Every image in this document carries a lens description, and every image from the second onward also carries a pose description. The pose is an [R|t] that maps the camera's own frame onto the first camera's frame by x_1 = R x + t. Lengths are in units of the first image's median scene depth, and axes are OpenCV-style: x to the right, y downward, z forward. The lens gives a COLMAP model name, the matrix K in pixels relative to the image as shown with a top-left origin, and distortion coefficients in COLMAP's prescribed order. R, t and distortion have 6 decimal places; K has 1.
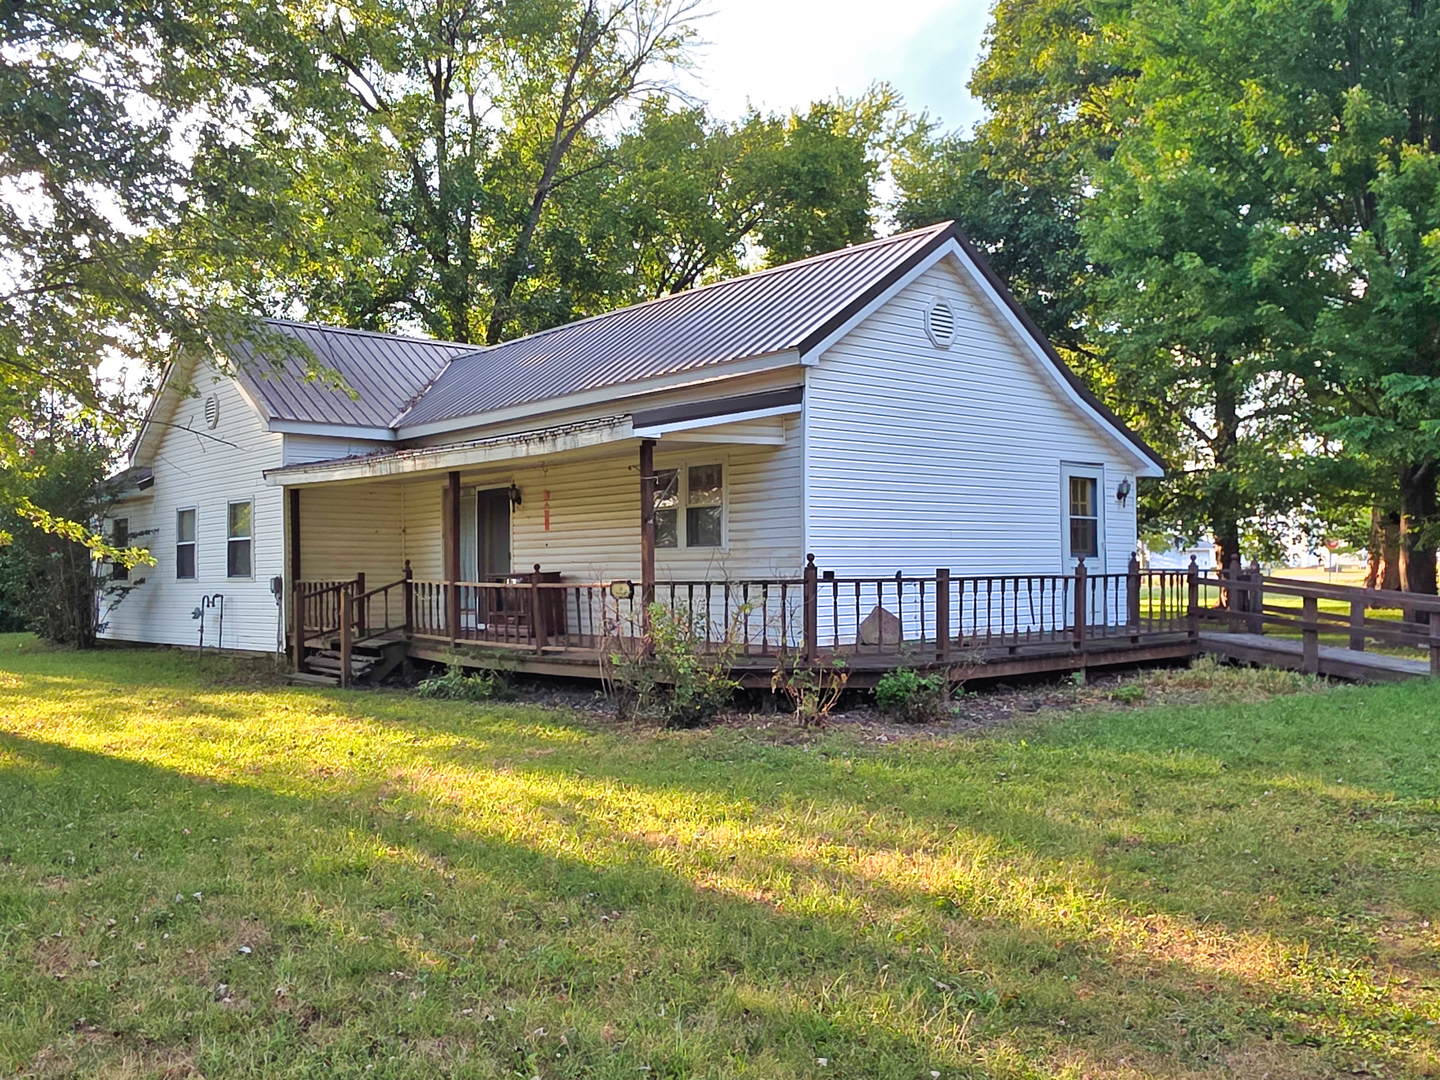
lens RADIAL K [[1313.2, 0, 720.9], [0, 1313.2, 541.0], [0, 0, 1]] dist [-0.001165, 0.009859]
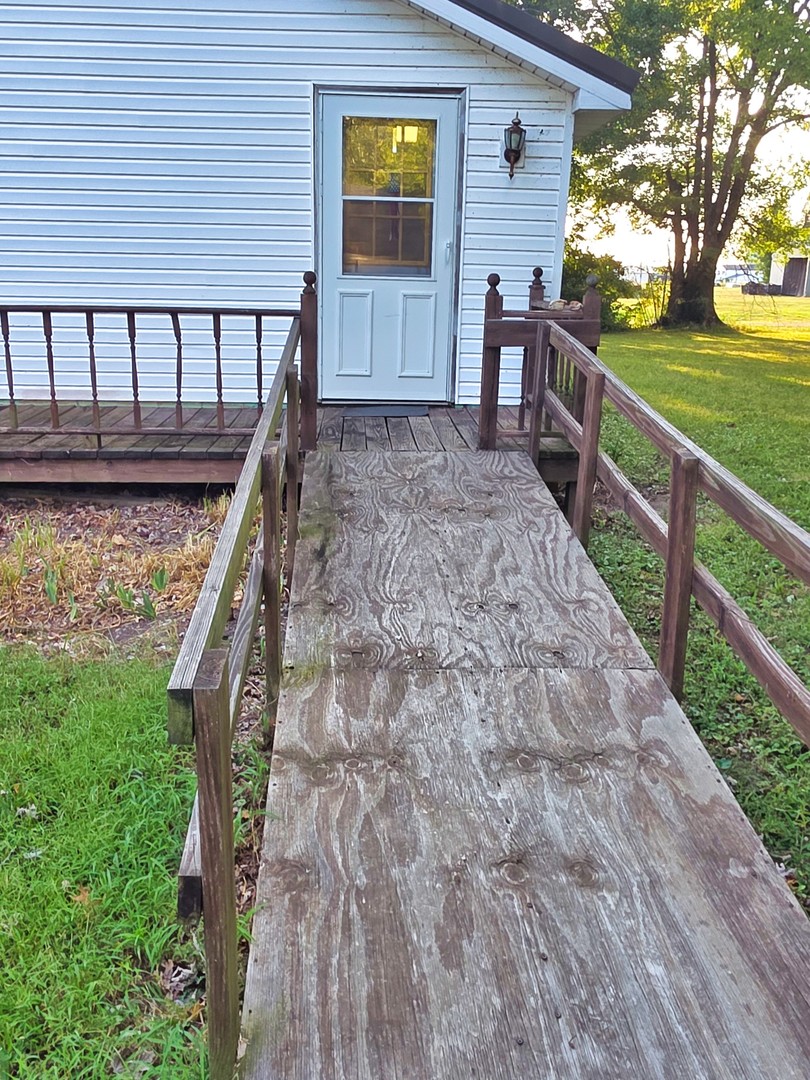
lens RADIAL K [[984.9, 0, 404.5], [0, 984.9, 540.7], [0, 0, 1]] dist [-0.001165, 0.009859]
pose [[0.769756, 0.172601, -0.614560, 0.548986], [-0.010058, 0.965911, 0.258680, 0.012931], [0.638258, -0.192939, 0.745252, 0.667392]]
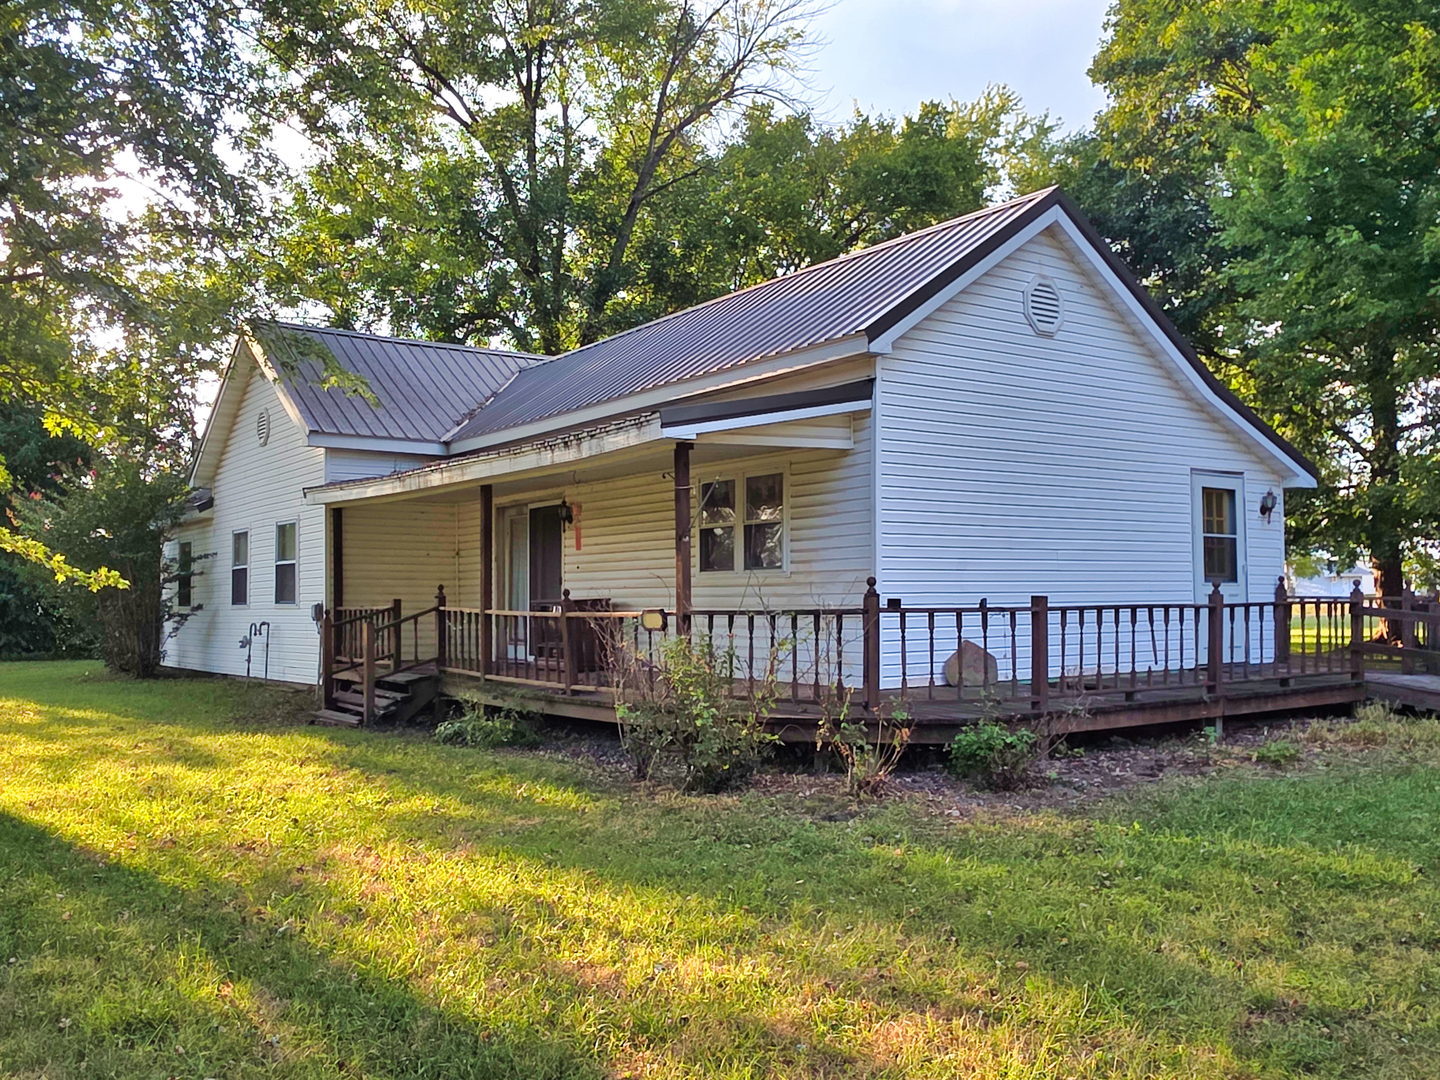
lens RADIAL K [[1313.2, 0, 718.1], [0, 1313.2, 538.6], [0, 0, 1]] dist [-0.001165, 0.009859]
pose [[0.995200, -0.002547, -0.097830, 0.035872], [0.000407, 0.999760, -0.021891, 0.002498], [0.097863, 0.021746, 0.994962, 0.121453]]
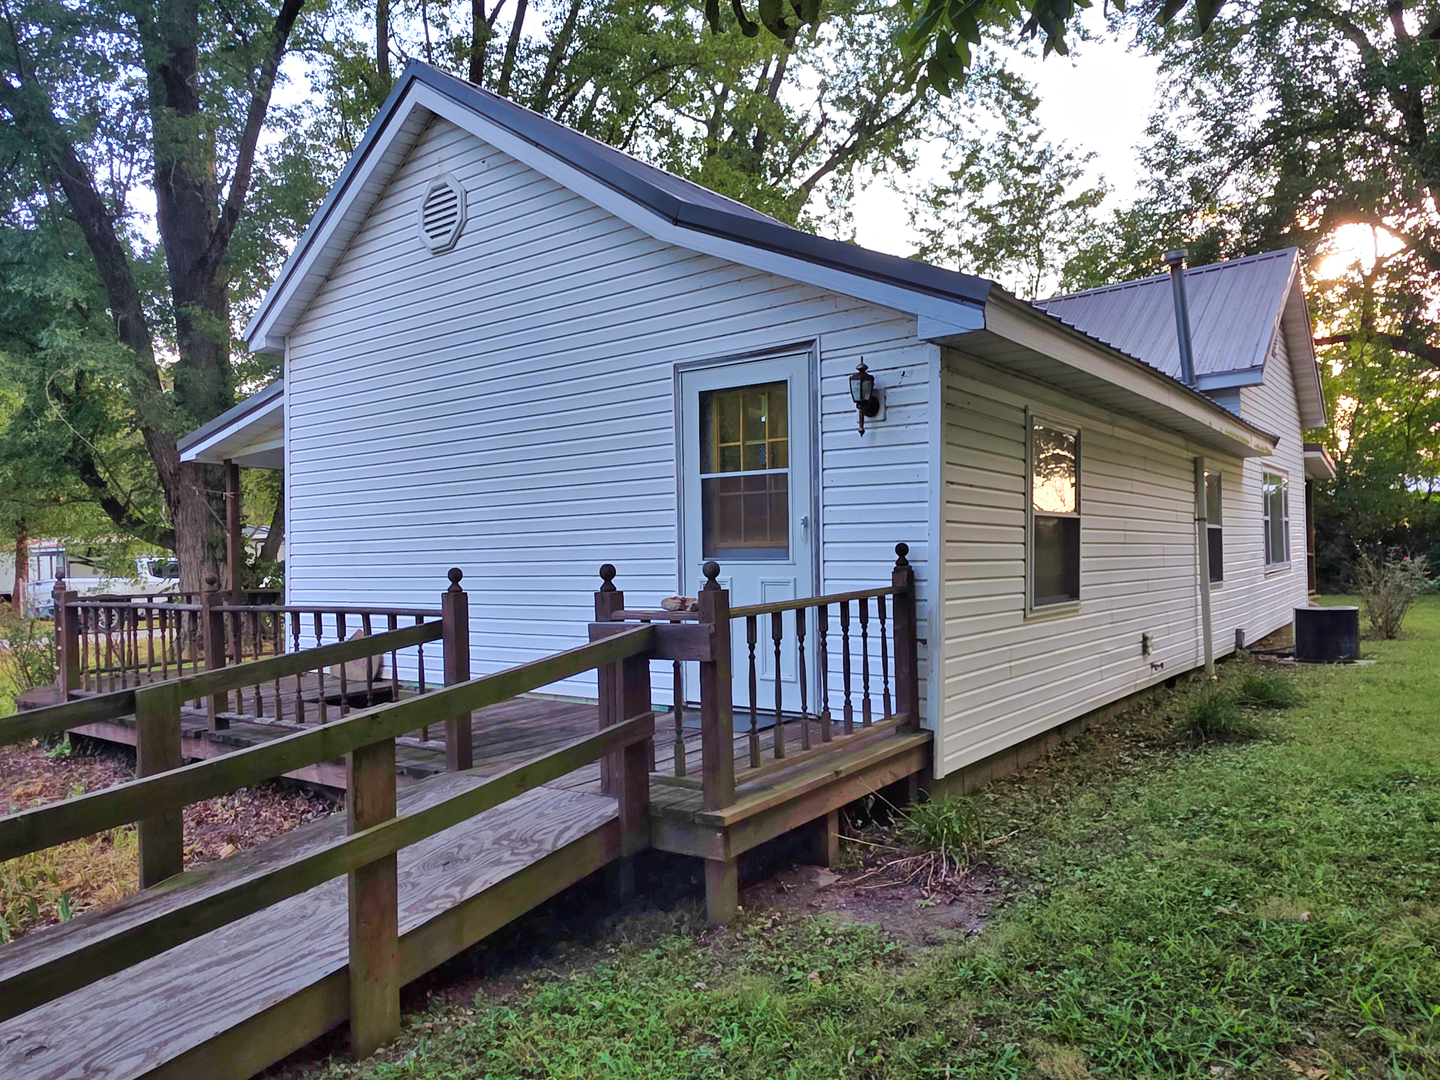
lens RADIAL K [[980.4, 0, 723.2], [0, 980.4, 549.0], [0, 0, 1]] dist [0.020522, -0.024953]
pose [[0.219877, -0.011962, -0.975454, 0.606394], [0.035465, 0.999362, -0.004261, 0.009991], [0.974883, -0.033658, 0.220160, 0.906466]]
